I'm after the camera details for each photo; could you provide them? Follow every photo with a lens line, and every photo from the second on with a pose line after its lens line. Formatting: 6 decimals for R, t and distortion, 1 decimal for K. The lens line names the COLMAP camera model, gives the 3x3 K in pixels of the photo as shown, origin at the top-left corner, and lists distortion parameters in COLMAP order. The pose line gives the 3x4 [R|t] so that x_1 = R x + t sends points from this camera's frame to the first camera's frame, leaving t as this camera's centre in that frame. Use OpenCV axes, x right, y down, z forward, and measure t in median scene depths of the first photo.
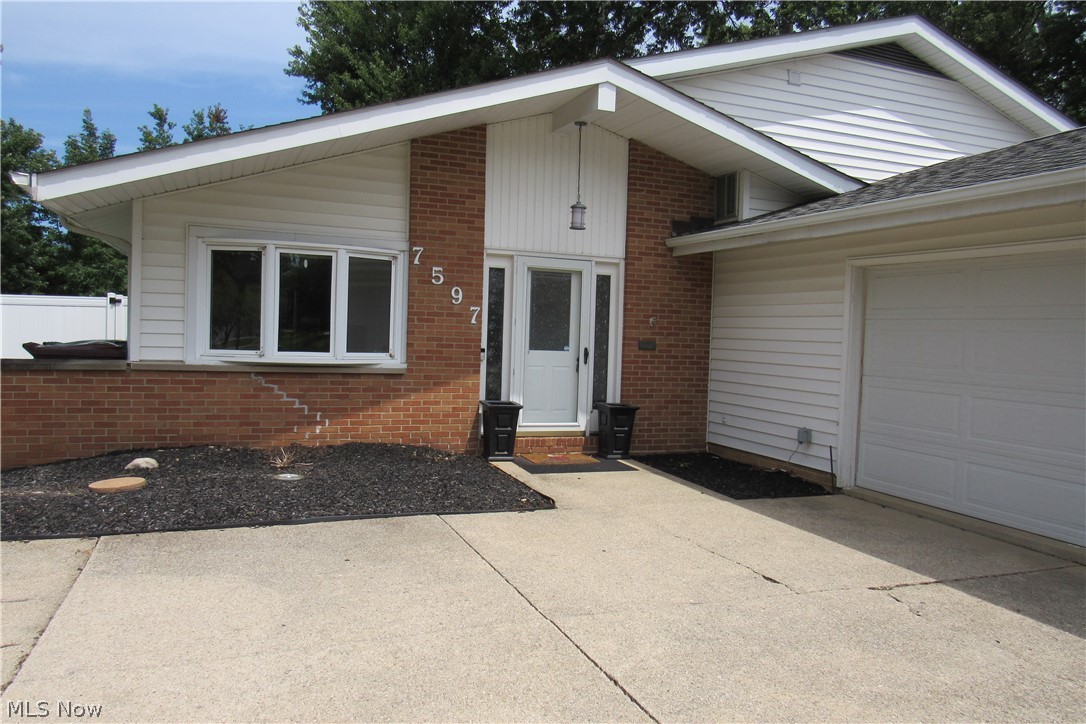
lens RADIAL K [[752.8, 0, 543.0], [0, 752.8, 362.0], [0, 0, 1]] dist [-0.032654, -0.002296]
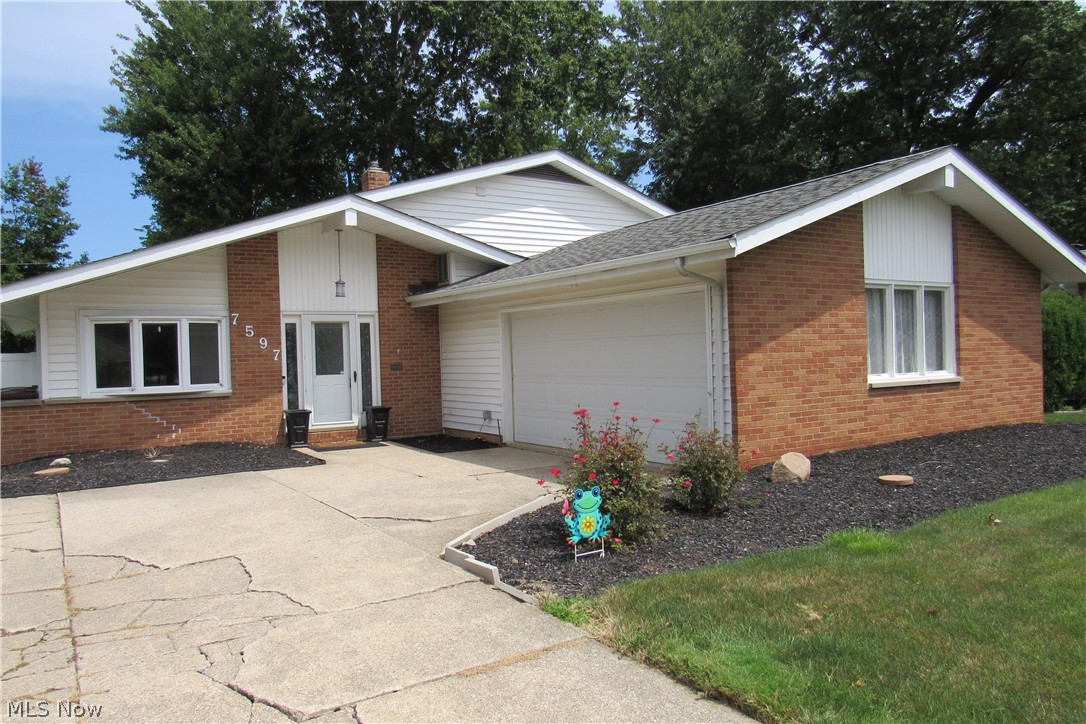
lens RADIAL K [[752.8, 0, 543.0], [0, 752.8, 362.0], [0, 0, 1]] dist [-0.032654, -0.002296]
pose [[0.976845, -0.064585, 0.203966, 0.130609], [0.070866, 0.997206, -0.023634, 0.027630], [-0.201870, 0.037541, 0.978693, -0.624745]]
